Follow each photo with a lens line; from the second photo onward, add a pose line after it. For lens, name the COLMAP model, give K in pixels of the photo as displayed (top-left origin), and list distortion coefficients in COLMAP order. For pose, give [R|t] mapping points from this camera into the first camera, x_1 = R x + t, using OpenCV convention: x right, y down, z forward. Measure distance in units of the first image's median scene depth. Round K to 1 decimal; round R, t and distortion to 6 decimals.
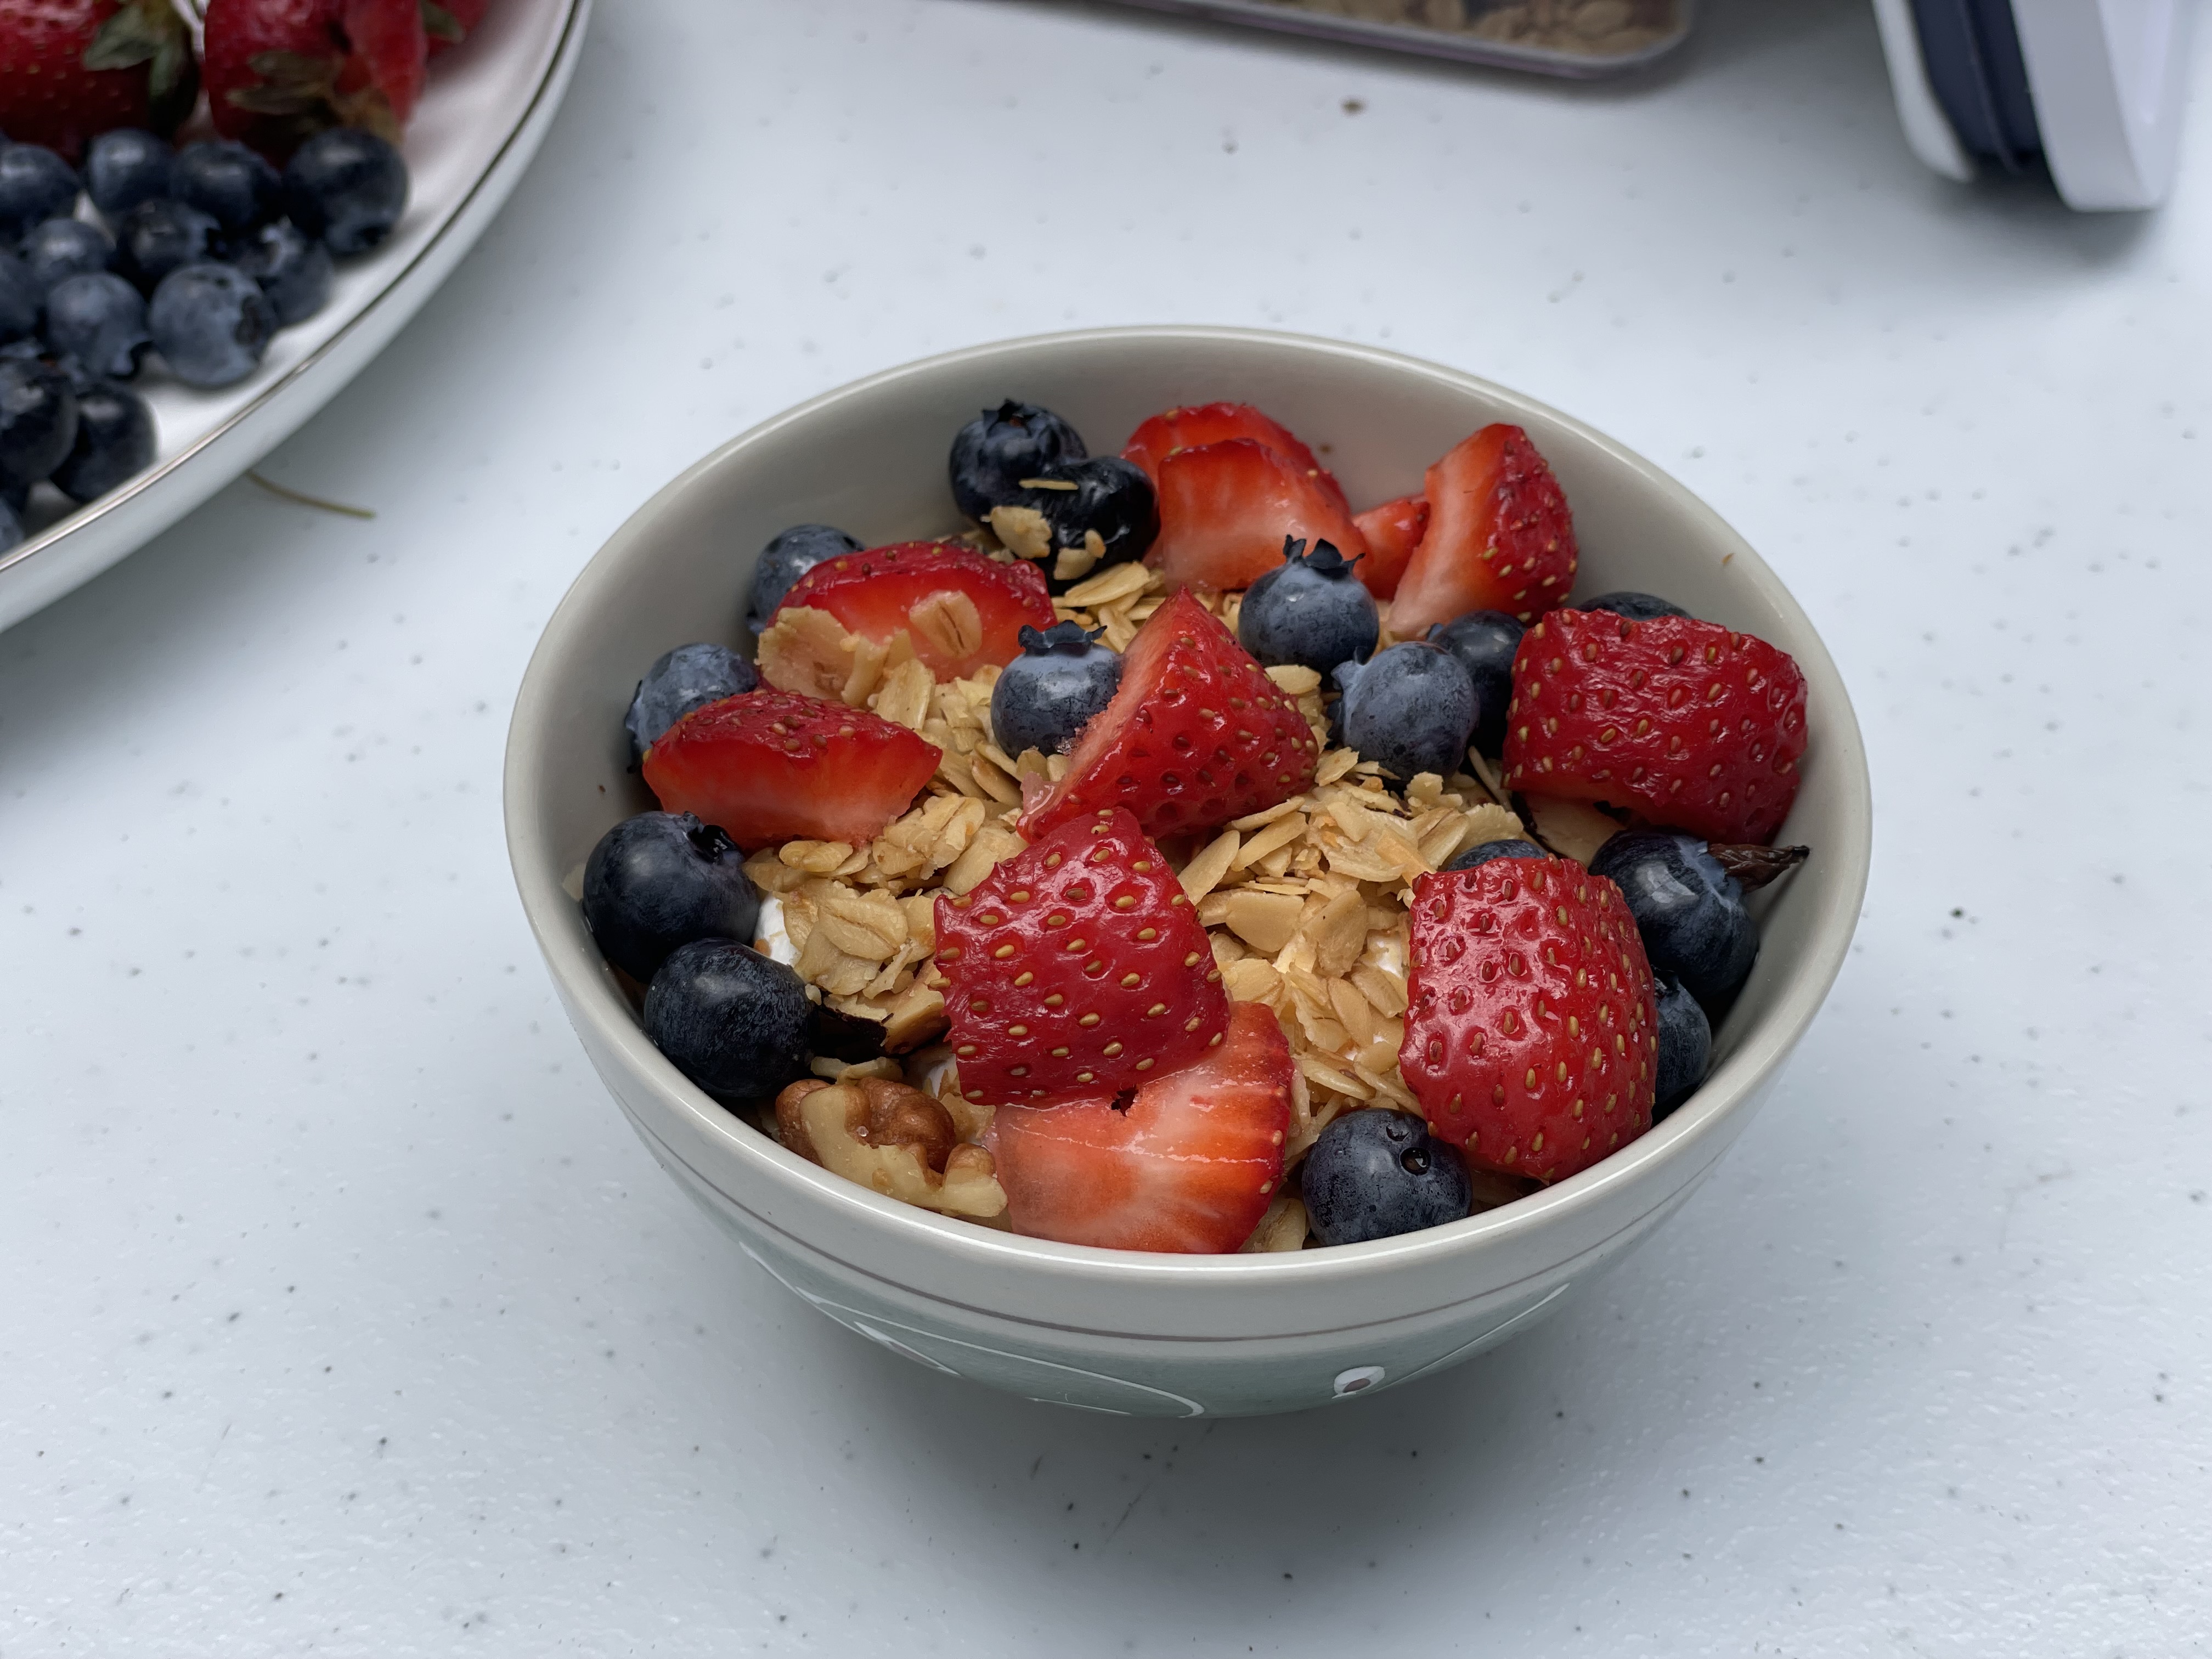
lens RADIAL K [[3366.9, 0, 1125.6], [0, 3366.9, 812.7], [0, 0, 1]] dist [0.012113, 0.000000]
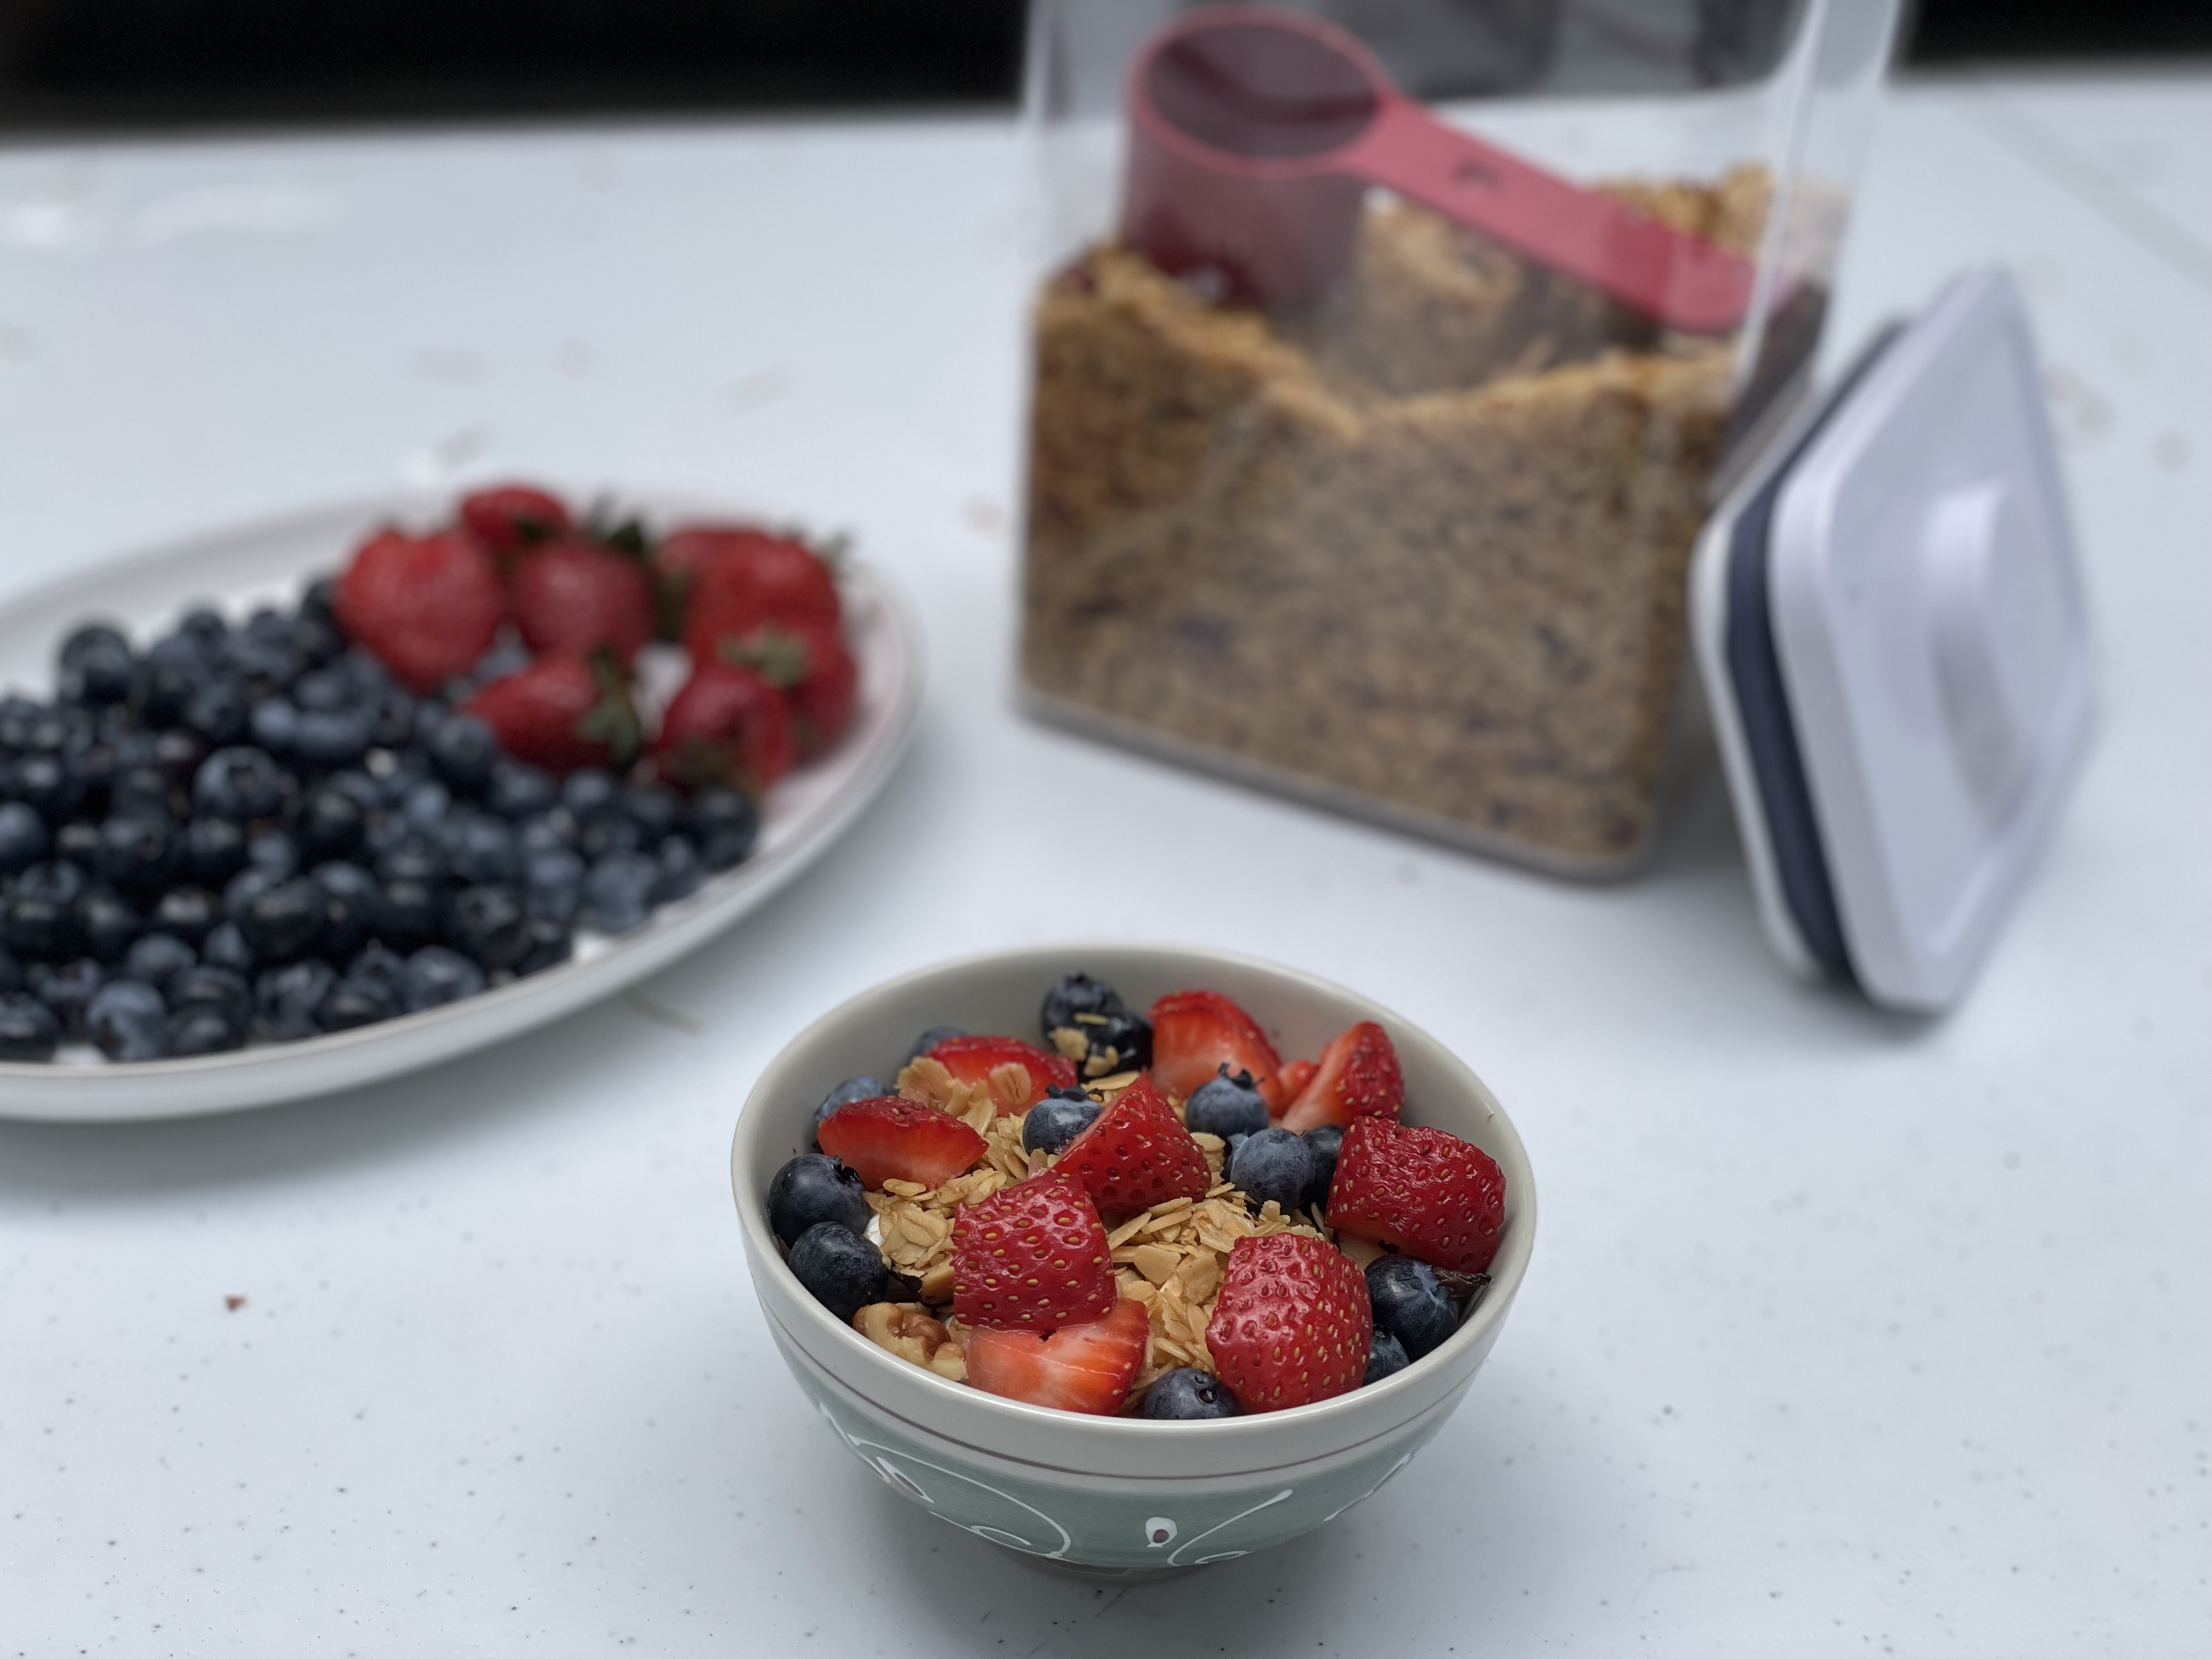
lens RADIAL K [[3366.9, 0, 1096.0], [0, 3366.9, 830.8], [0, 0, 1]] dist [0.012113, 0.000000]
pose [[0.982480, 0.128732, -0.134759, 0.202495], [-0.158332, 0.957971, -0.239211, 0.222962], [0.098301, 0.256357, 0.961571, -0.656407]]
